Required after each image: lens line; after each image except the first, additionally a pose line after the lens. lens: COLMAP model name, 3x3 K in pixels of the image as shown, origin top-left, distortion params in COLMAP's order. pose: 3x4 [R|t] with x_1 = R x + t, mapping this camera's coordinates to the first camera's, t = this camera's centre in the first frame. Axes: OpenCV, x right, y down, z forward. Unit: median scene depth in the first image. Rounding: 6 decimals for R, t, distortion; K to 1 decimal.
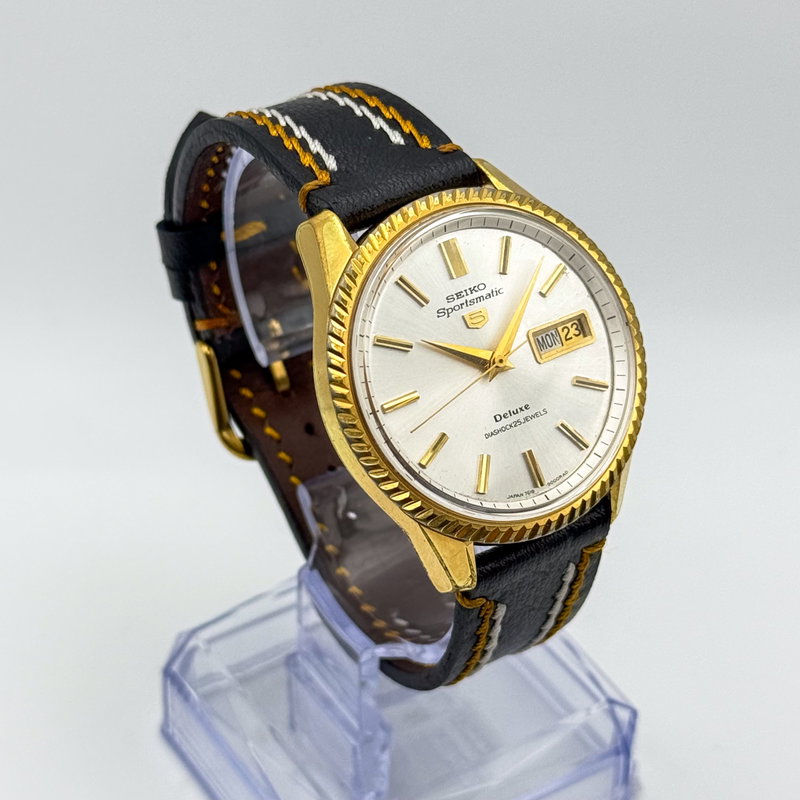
lens RADIAL K [[2226.9, 0, 400.1], [0, 2226.9, 426.2], [0, 0, 1]] dist [0.133152, 0.234031]
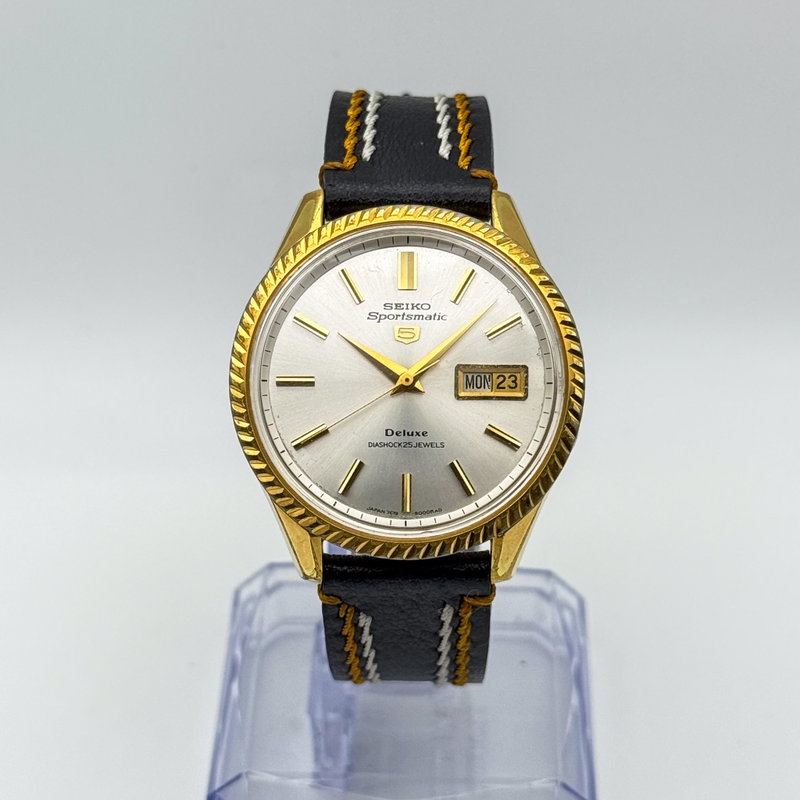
lens RADIAL K [[2226.9, 0, 400.1], [0, 2226.9, 426.2], [0, 0, 1]] dist [0.133152, 0.234031]
pose [[0.833471, 0.337489, -0.437524, 0.473455], [-0.344985, 0.936349, 0.065078, -0.071485], [0.431639, 0.096699, 0.896848, 0.091937]]
